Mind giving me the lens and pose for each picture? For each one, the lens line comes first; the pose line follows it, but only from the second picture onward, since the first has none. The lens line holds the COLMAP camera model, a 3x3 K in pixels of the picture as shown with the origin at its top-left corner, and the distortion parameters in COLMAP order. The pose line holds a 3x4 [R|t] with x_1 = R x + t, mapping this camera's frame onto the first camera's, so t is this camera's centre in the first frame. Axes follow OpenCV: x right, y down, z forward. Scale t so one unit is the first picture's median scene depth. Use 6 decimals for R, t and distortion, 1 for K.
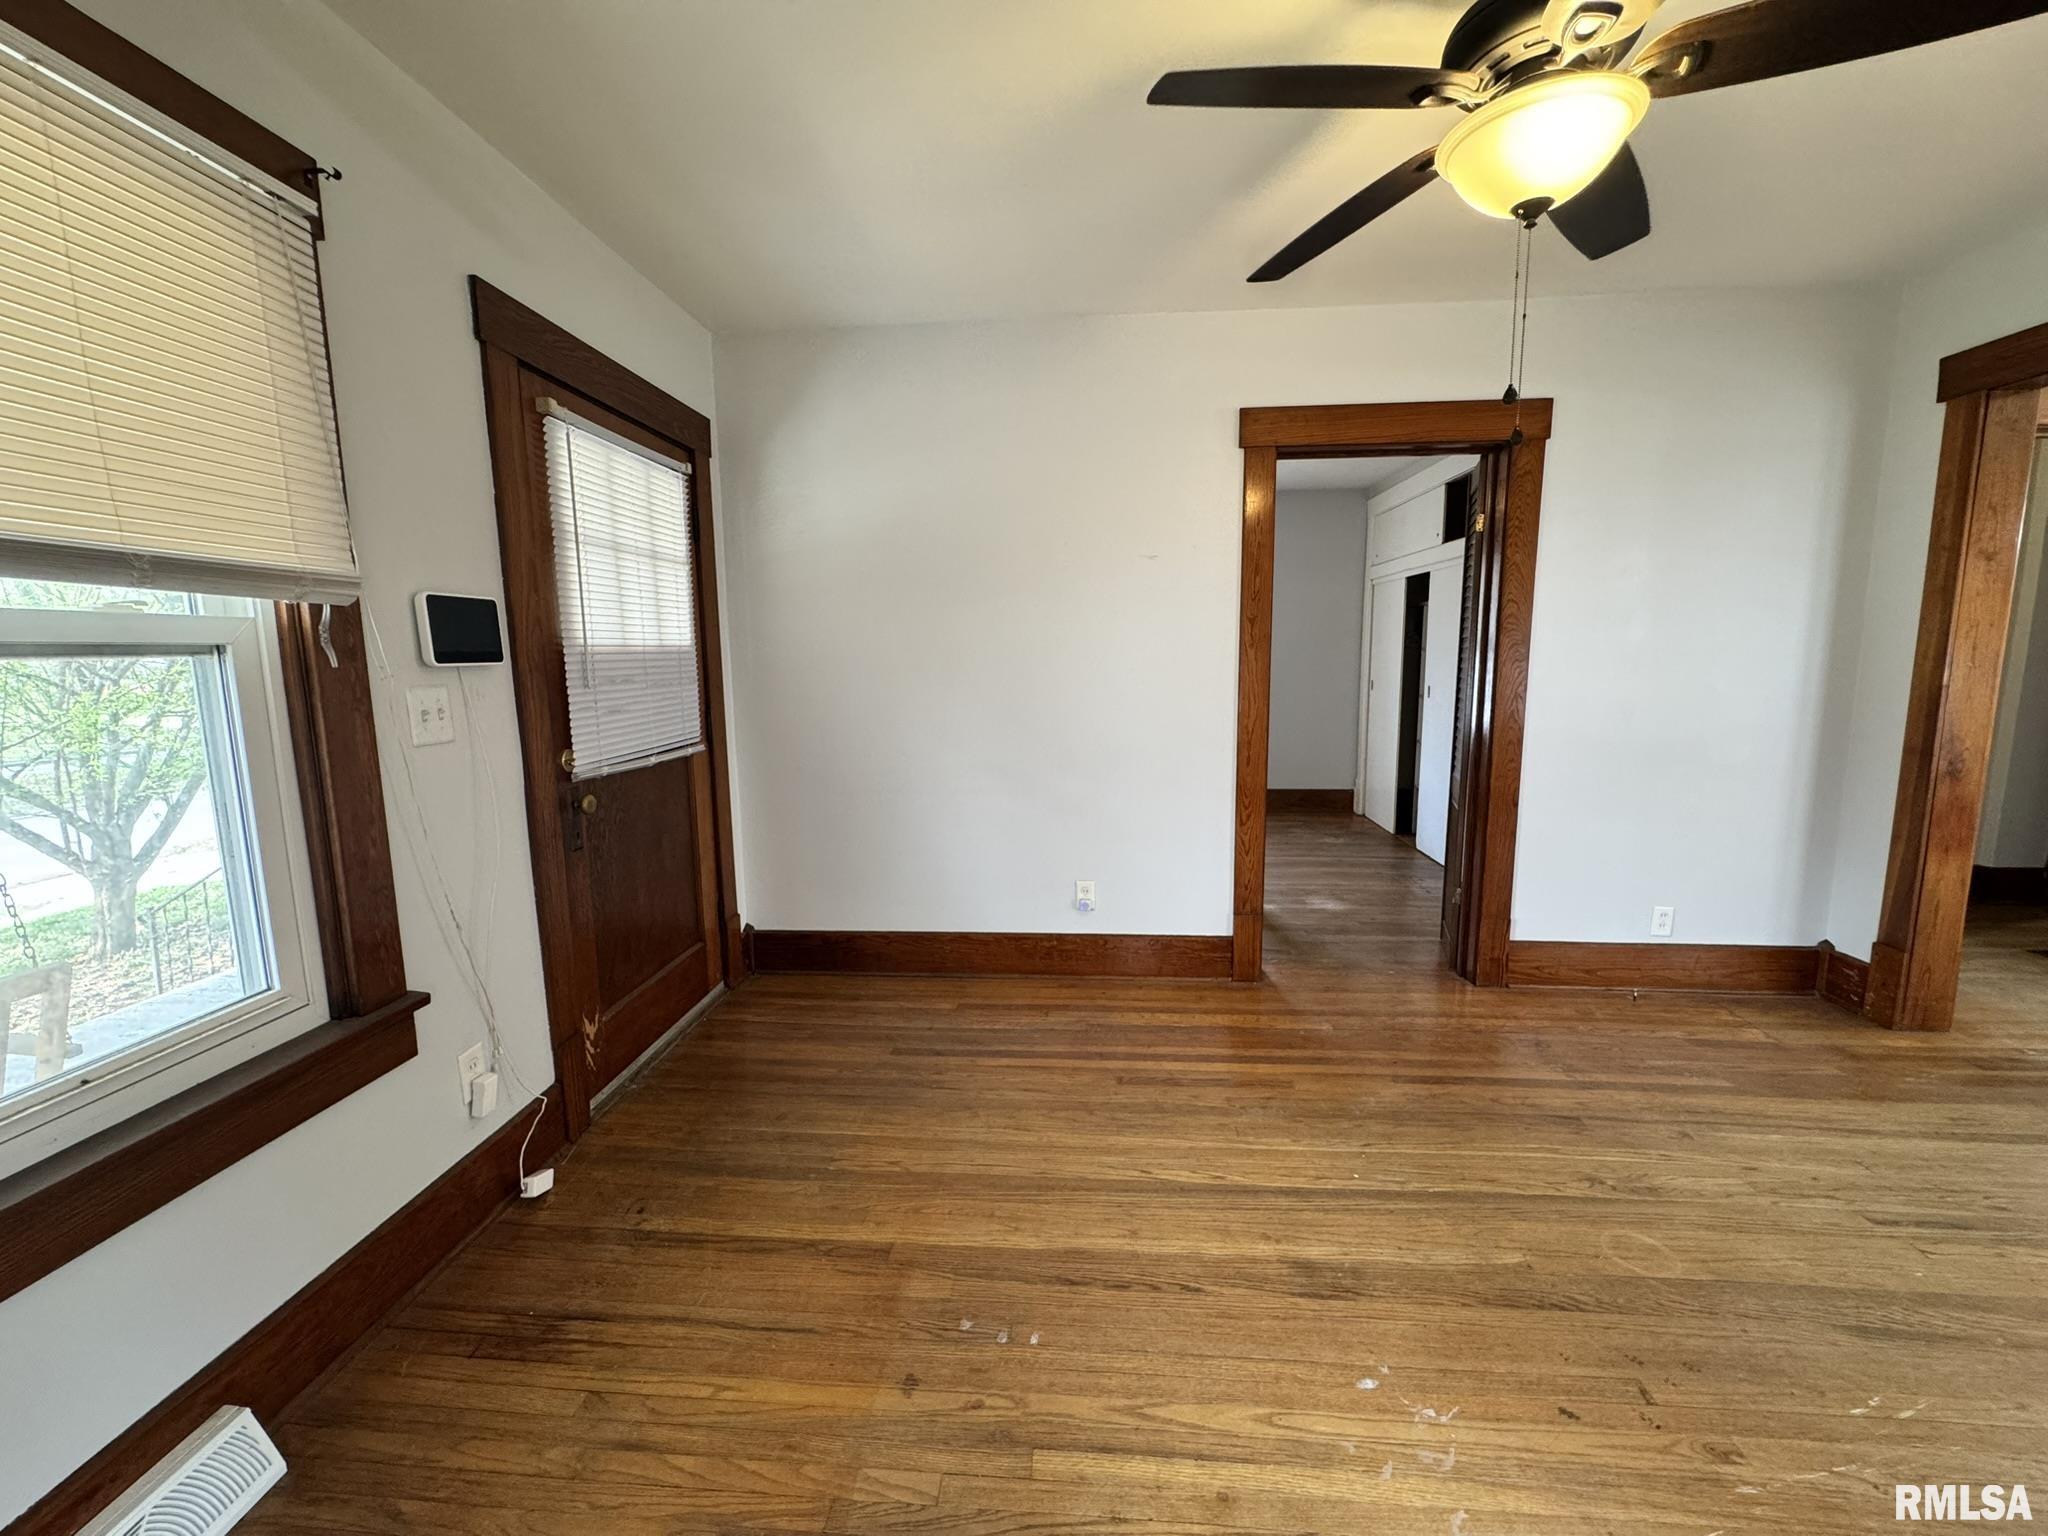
lens RADIAL K [[820.3, 0, 1022.3], [0, 820.3, 764.1], [0, 0, 1]] dist [-0.003203, 0.000967]
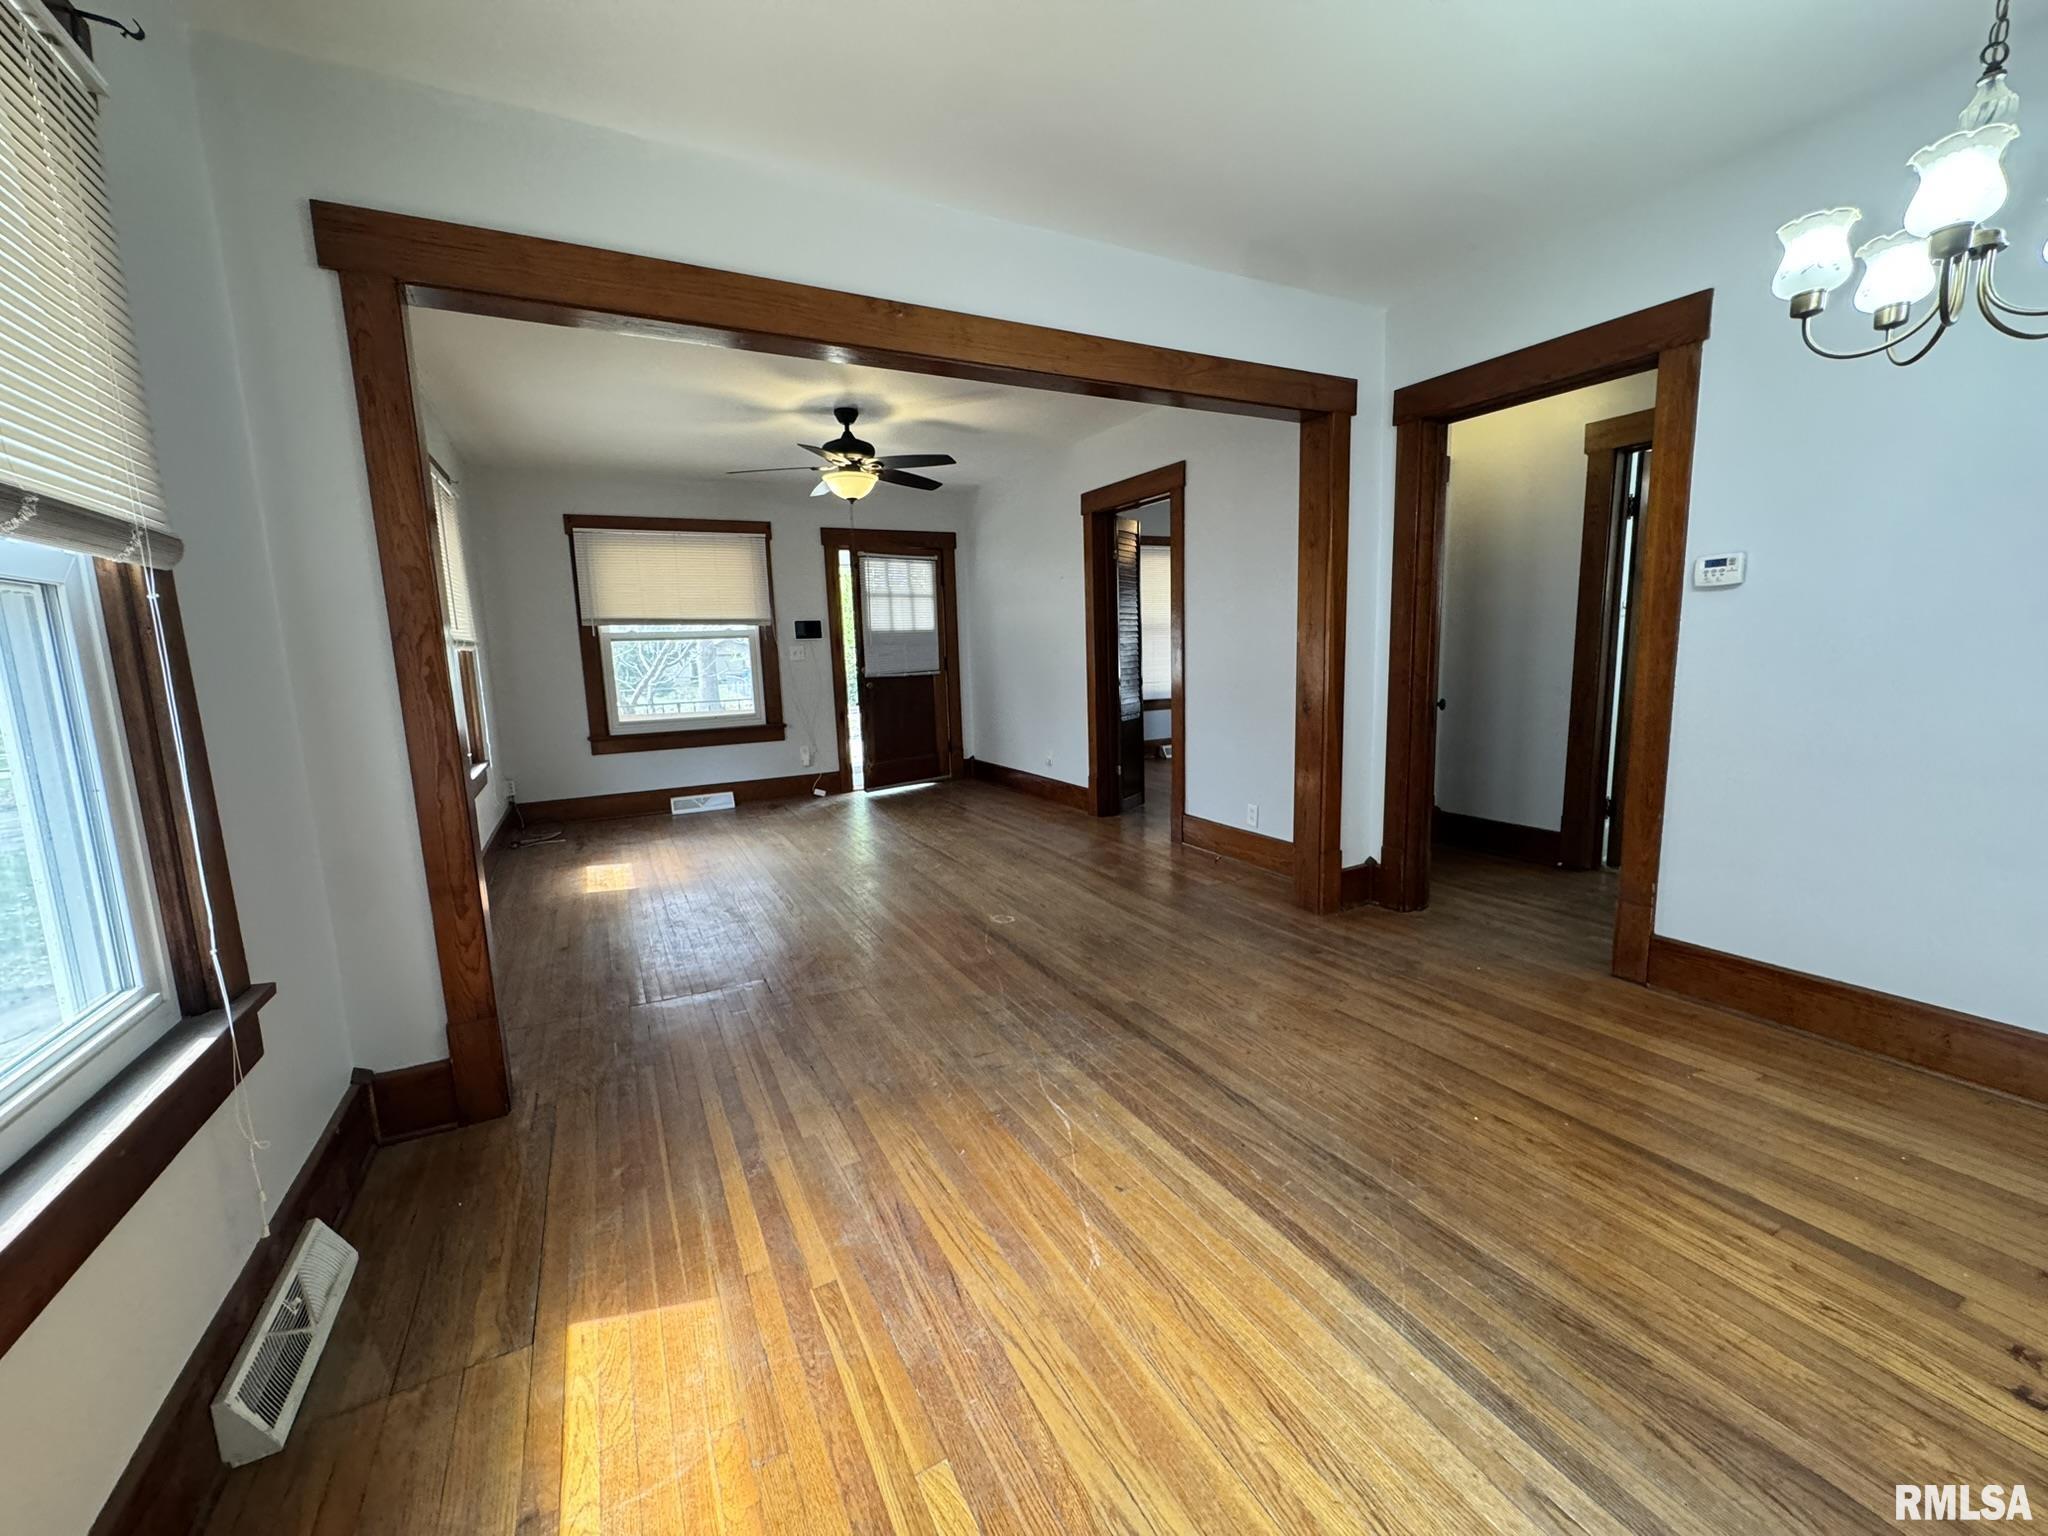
lens RADIAL K [[820.3, 0, 1024.1], [0, 820.3, 769.4], [0, 0, 1]] dist [-0.003203, 0.000967]
pose [[0.531855, 0.122455, -0.837935, 2.435437], [-0.089550, 0.992075, 0.088141, 0.037305], [0.842087, 0.028159, 0.538606, -0.107163]]
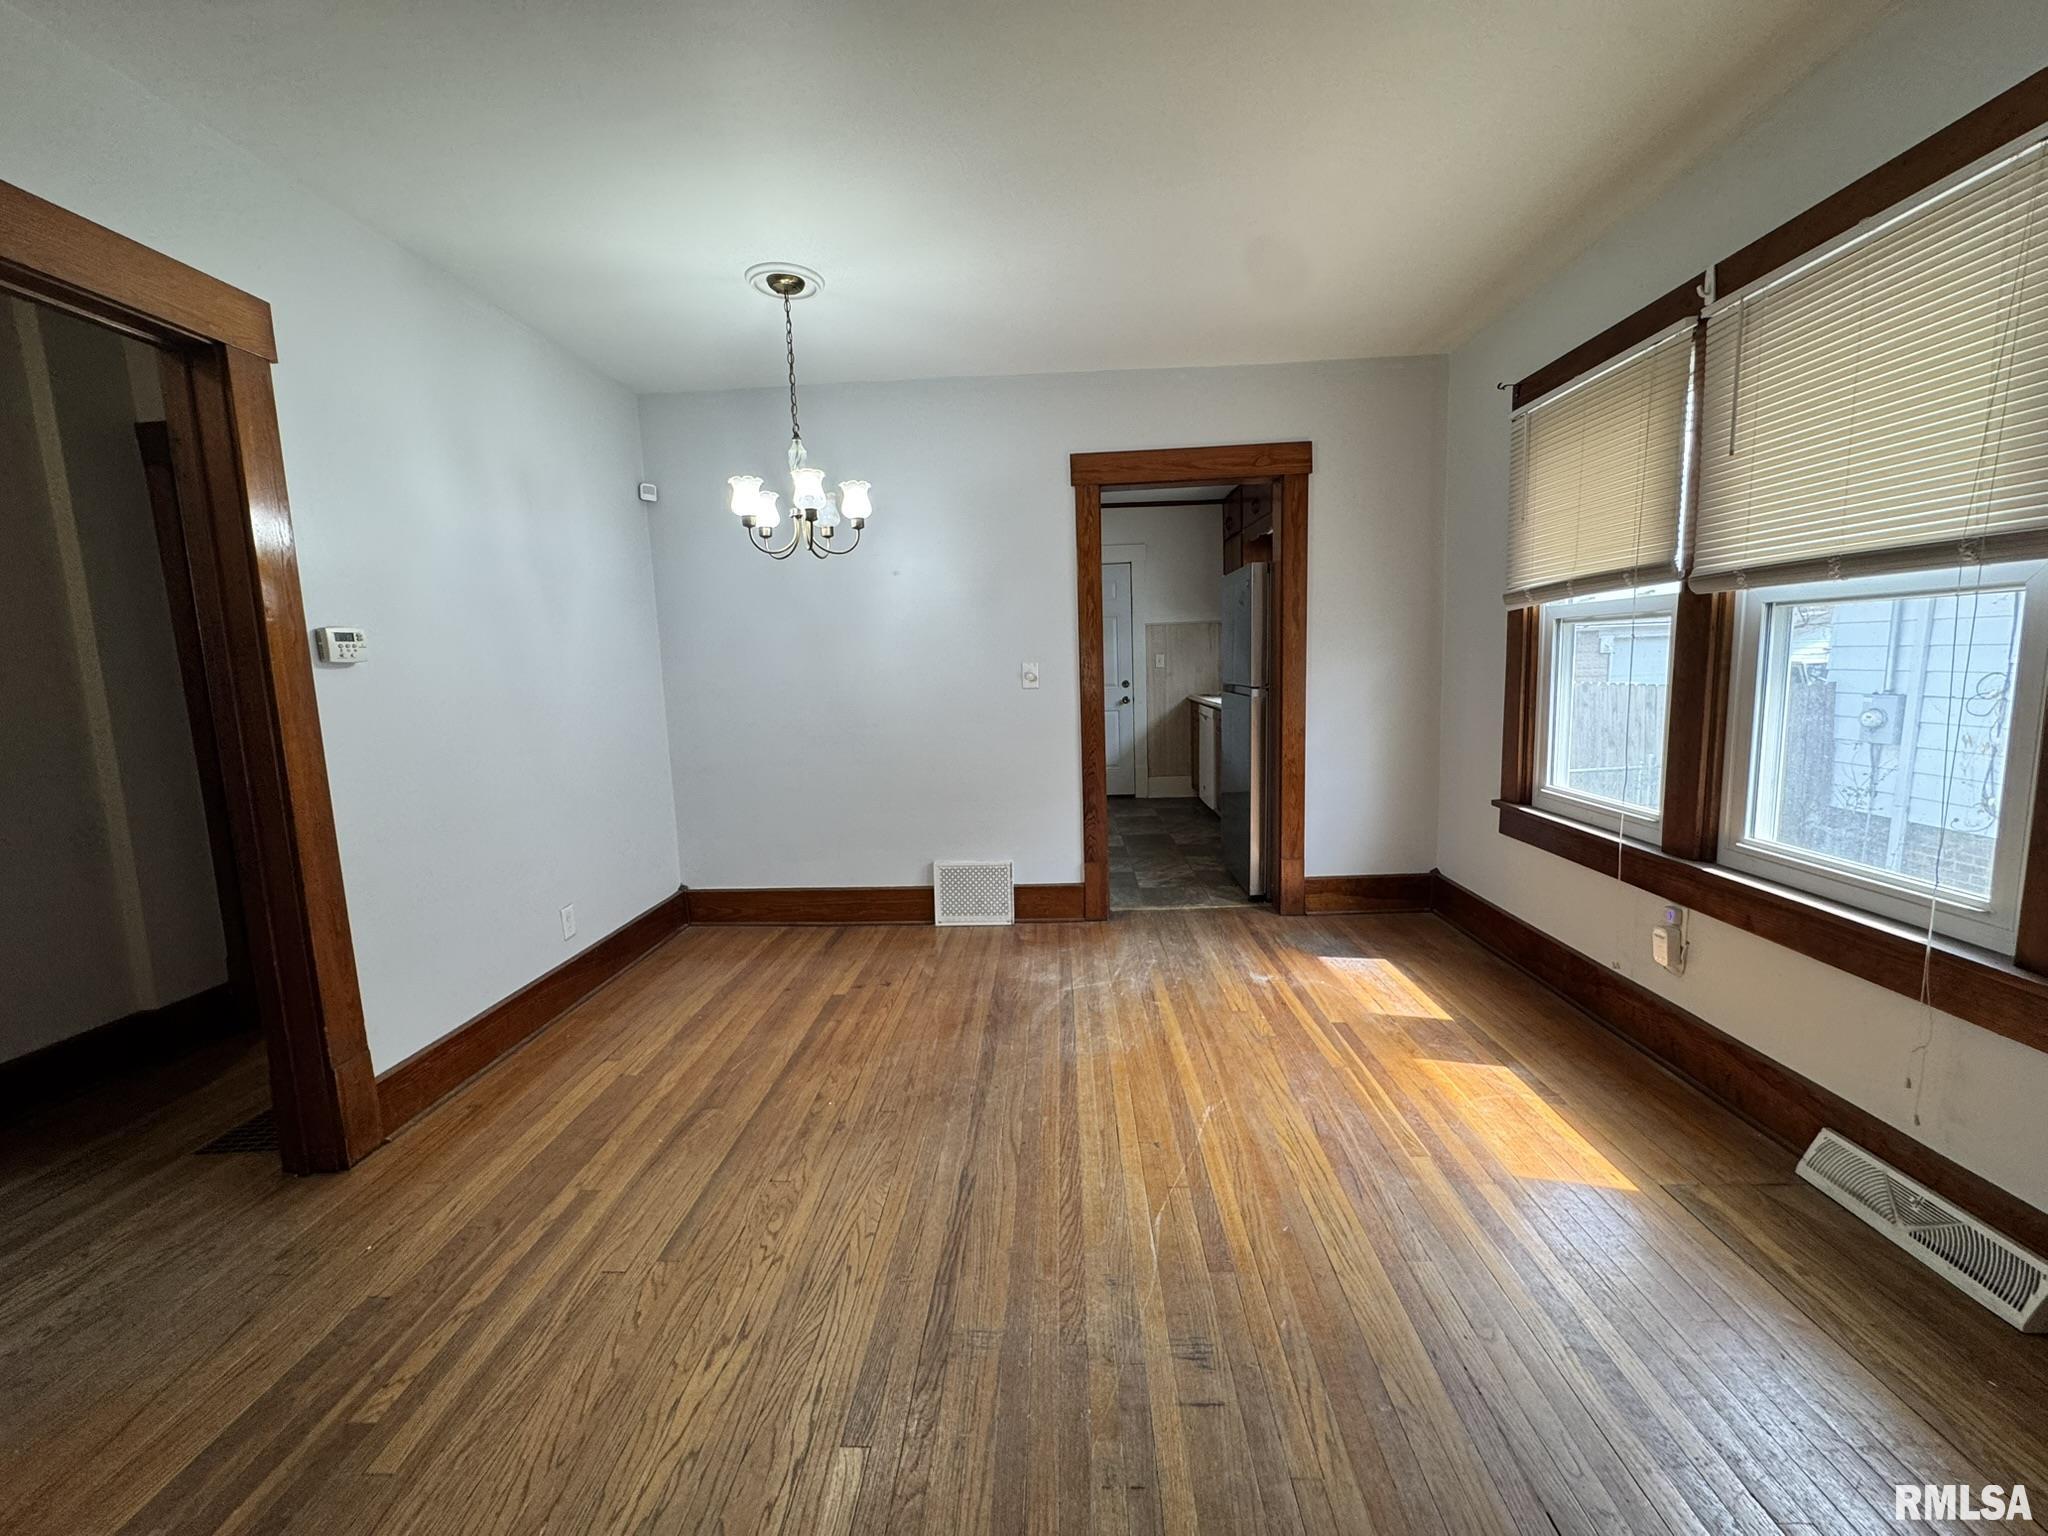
lens RADIAL K [[820.3, 0, 1025.1], [0, 820.3, 766.4], [0, 0, 1]] dist [-0.003203, 0.000967]
pose [[-0.038294, -0.113322, 0.992820, 0.967723], [0.170608, 0.978219, 0.118236, -0.052303], [-0.984595, 0.173911, -0.018126, 0.514788]]
